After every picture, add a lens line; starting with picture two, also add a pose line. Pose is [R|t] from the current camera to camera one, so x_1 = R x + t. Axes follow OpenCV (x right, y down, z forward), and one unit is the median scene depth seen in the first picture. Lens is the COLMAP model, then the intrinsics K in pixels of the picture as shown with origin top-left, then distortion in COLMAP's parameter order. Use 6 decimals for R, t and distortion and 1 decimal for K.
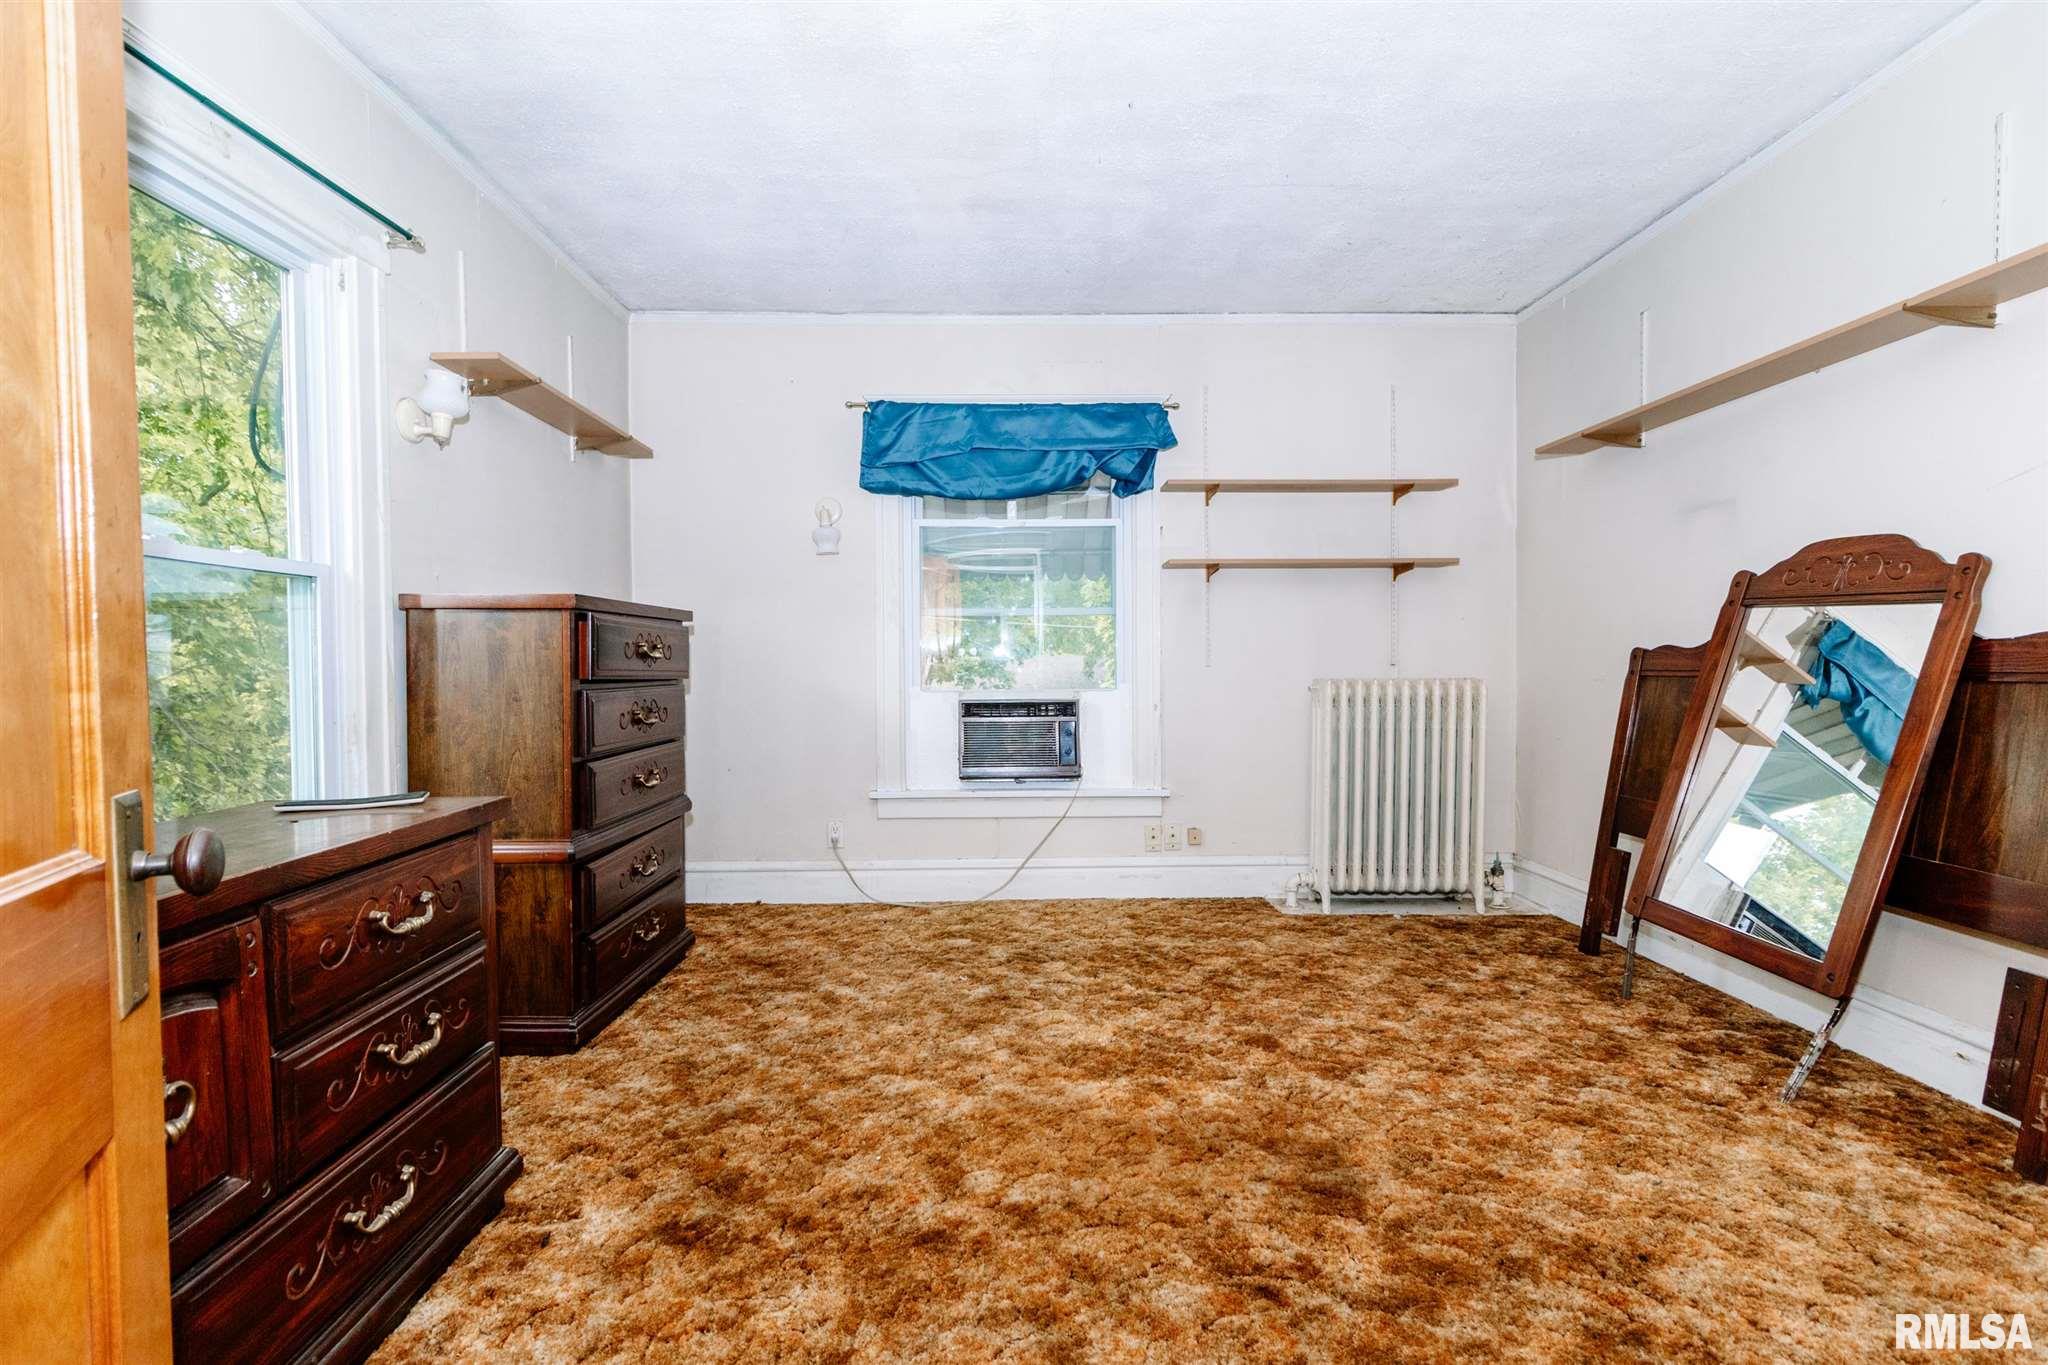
lens RADIAL K [[962.0, 0, 1024.0], [0, 962.0, 682.5], [0, 0, 1]] dist [0.000304, 0.000606]
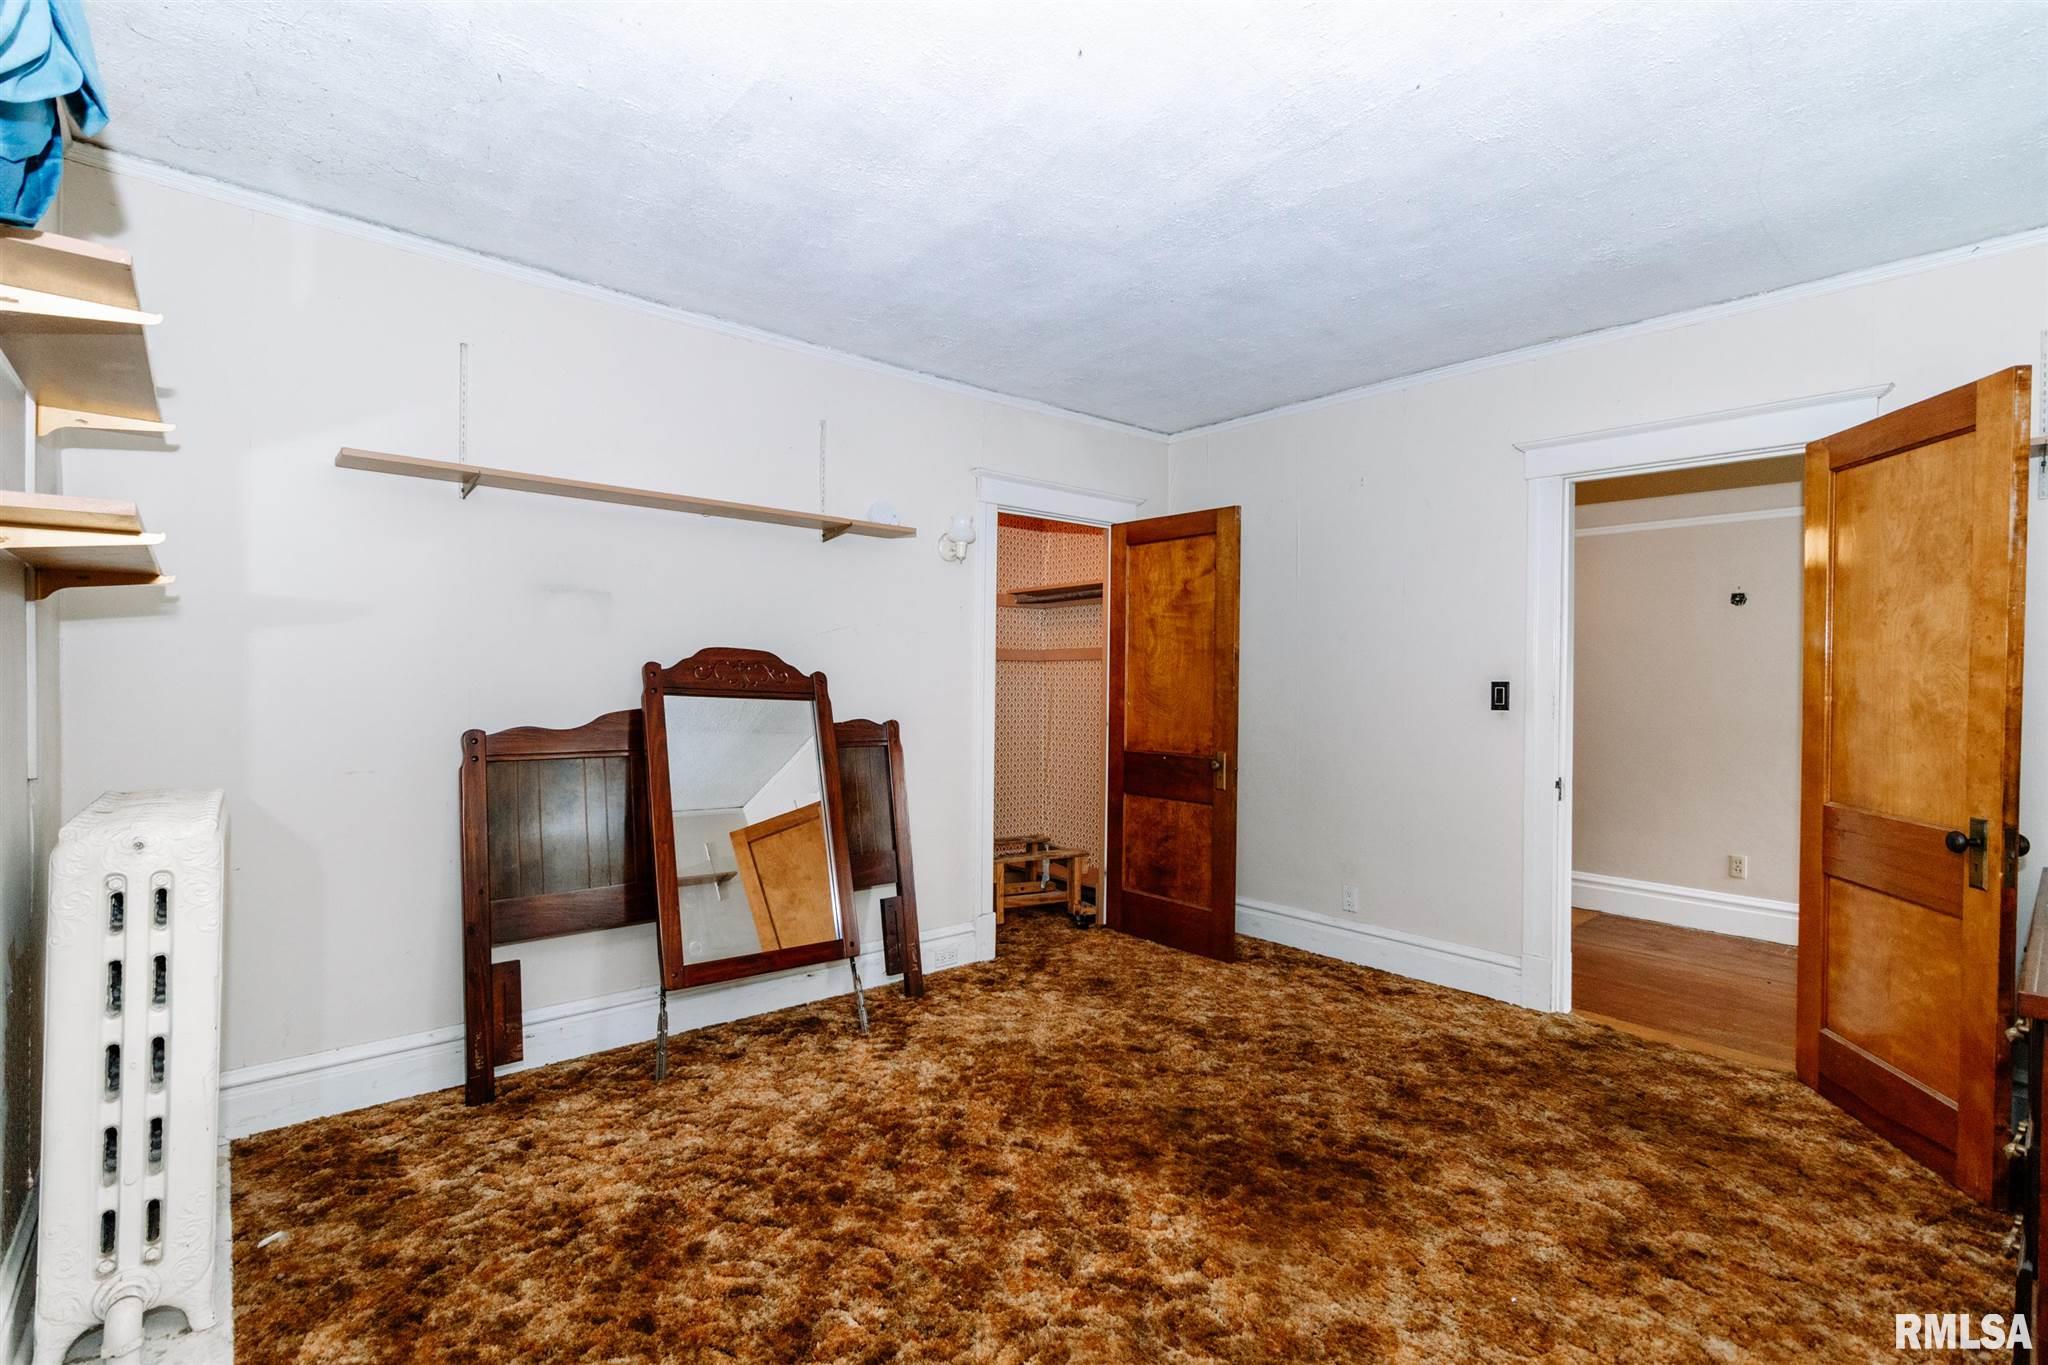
lens RADIAL K [[962.0, 0, 1024.0], [0, 962.0, 682.5], [0, 0, 1]] dist [0.000304, 0.000606]
pose [[-0.588989, -0.002280, 0.808138, -0.437017], [0.006480, 0.999951, 0.007545, -0.101626], [-0.808115, 0.009681, -0.588945, 1.363317]]
